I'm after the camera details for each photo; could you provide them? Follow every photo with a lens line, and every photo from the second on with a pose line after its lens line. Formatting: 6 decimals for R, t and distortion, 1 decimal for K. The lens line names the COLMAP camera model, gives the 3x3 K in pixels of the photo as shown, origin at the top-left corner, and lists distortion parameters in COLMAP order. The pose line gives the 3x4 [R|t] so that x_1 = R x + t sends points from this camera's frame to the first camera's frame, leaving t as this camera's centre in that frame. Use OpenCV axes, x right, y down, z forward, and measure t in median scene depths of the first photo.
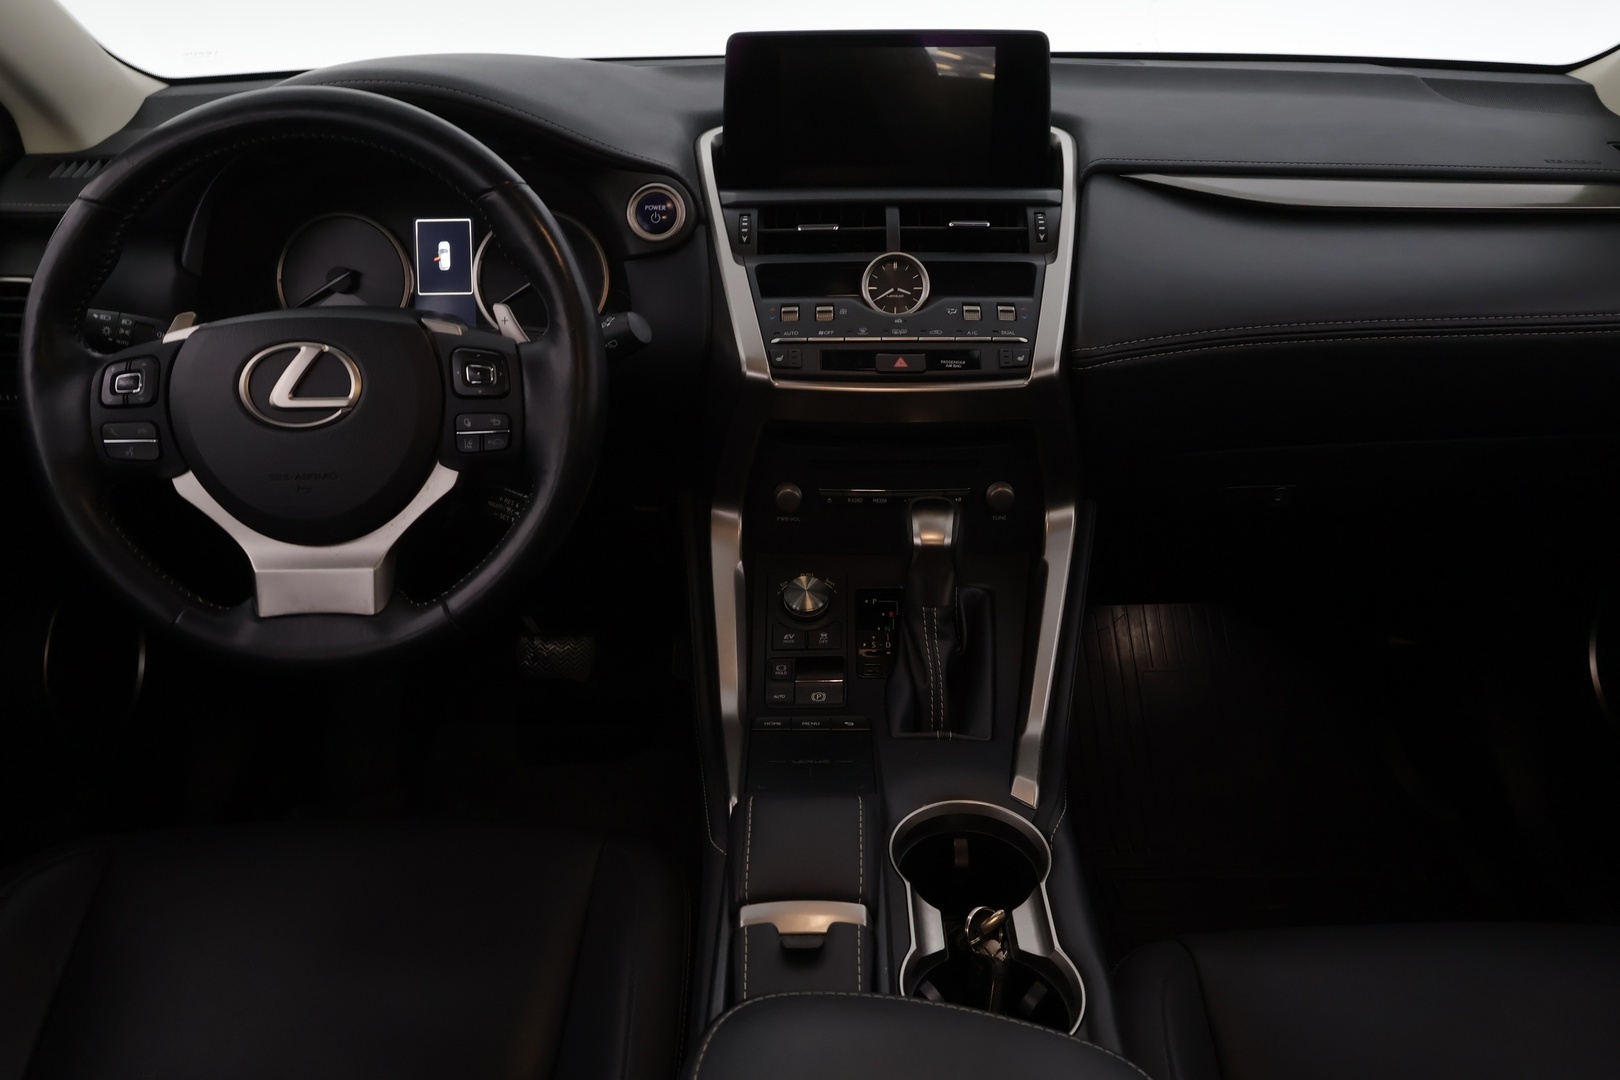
lens RADIAL K [[1294.2, 0, 810.0], [0, 1294.2, 540.0], [0, 0, 1]] dist [0.011977, -0.009138]
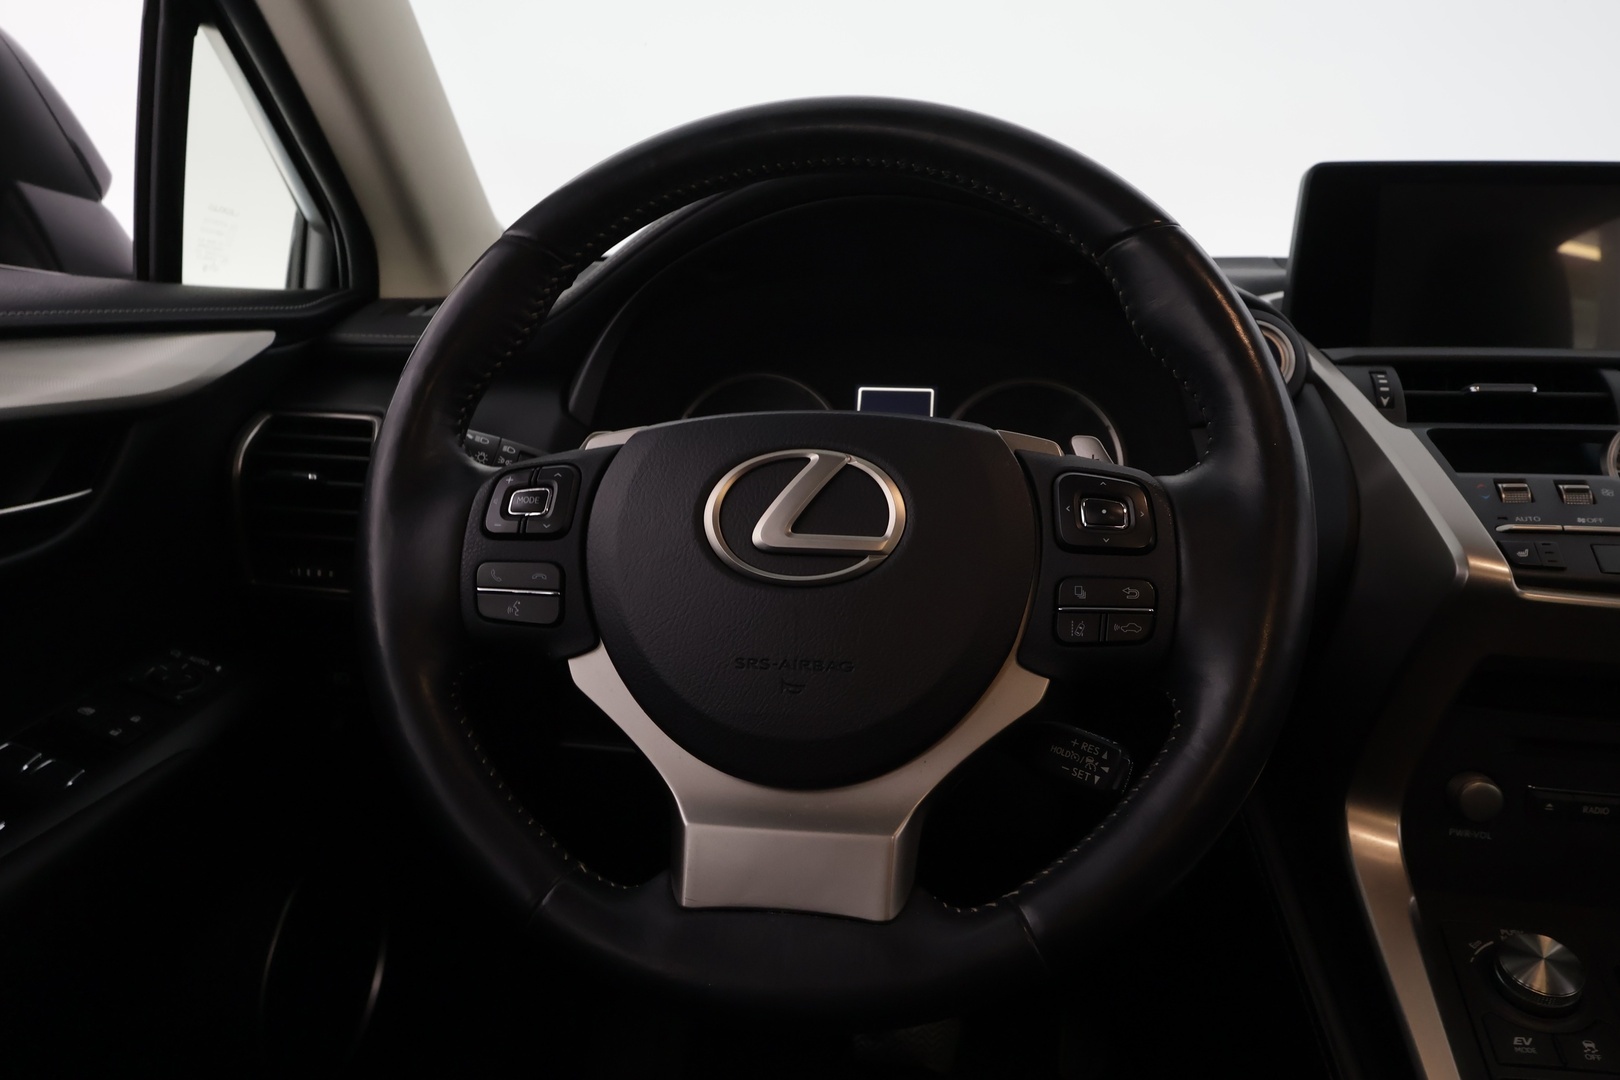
lens RADIAL K [[1294.2, 0, 810.0], [0, 1294.2, 540.0], [0, 0, 1]] dist [0.011977, -0.009138]
pose [[0.989221, 0.053972, -0.136121, -0.272699], [-0.089826, 0.957808, -0.273012, 0.050355], [0.115643, 0.282296, 0.952332, 0.378687]]
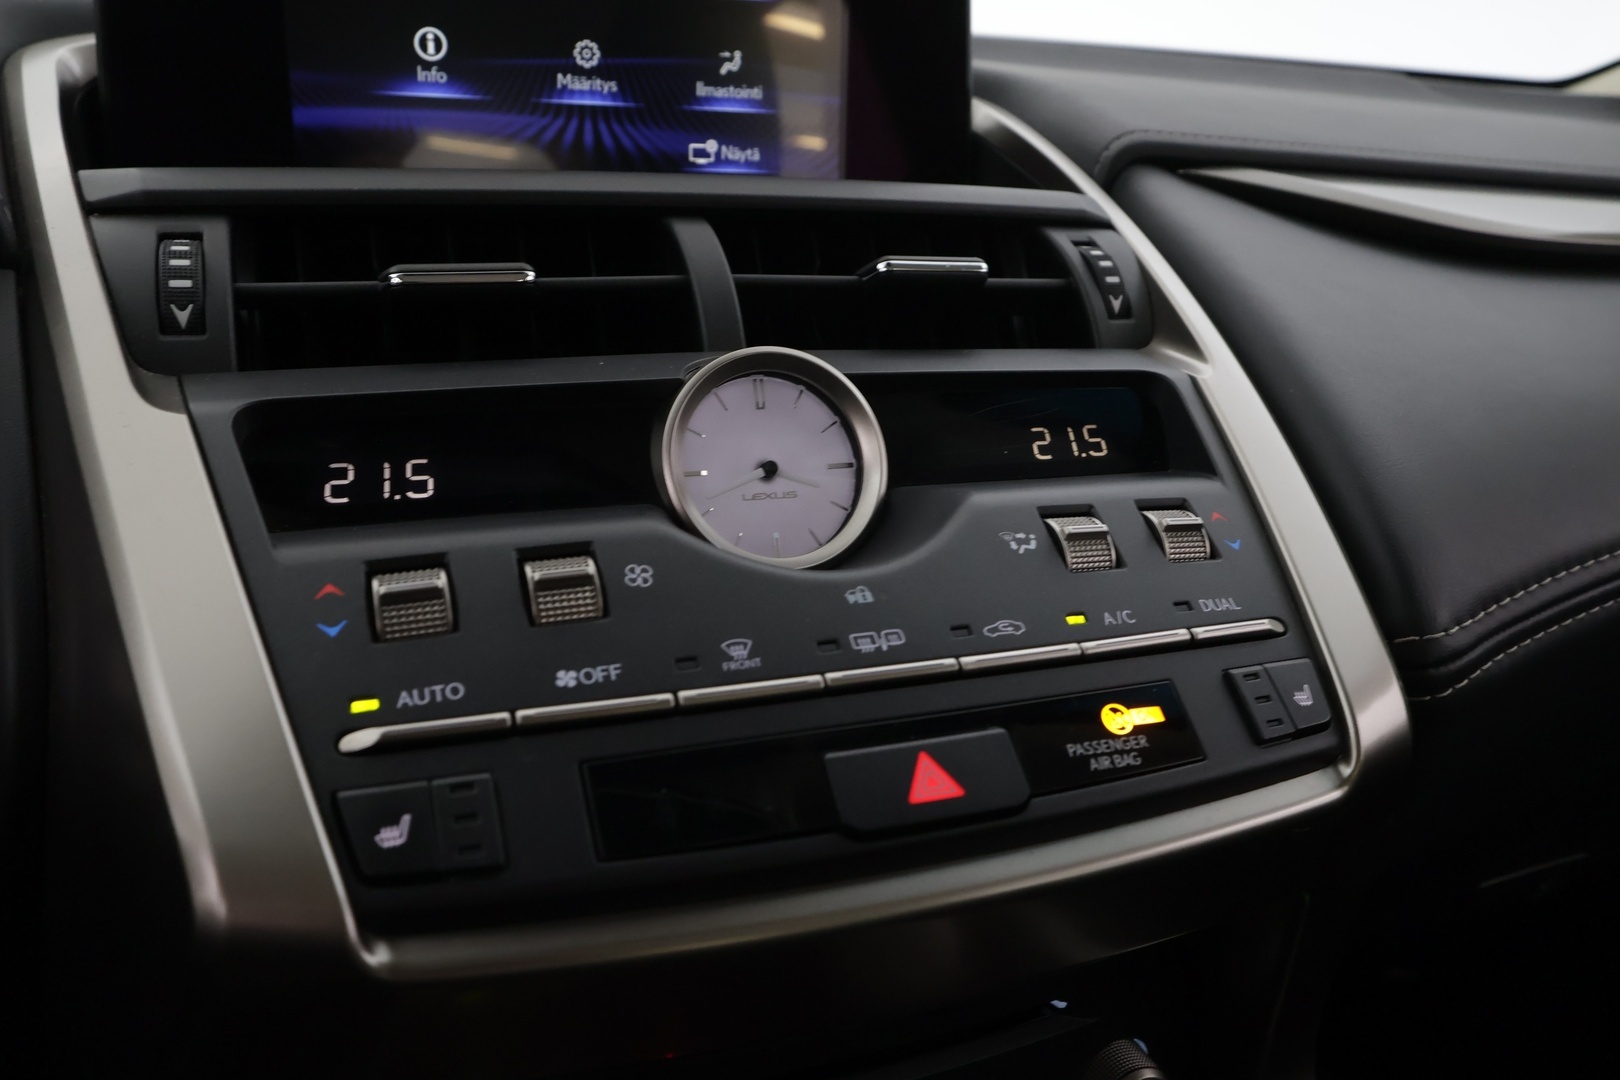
lens RADIAL K [[1413.4, 0, 810.0], [0, 1413.4, 540.0], [0, 0, 1]] dist [0.014128, 0.005395]
pose [[0.938372, -0.069178, 0.338632, -0.034383], [0.115456, 0.986223, -0.118464, -0.151739], [-0.325772, 0.150260, 0.933432, 0.760465]]
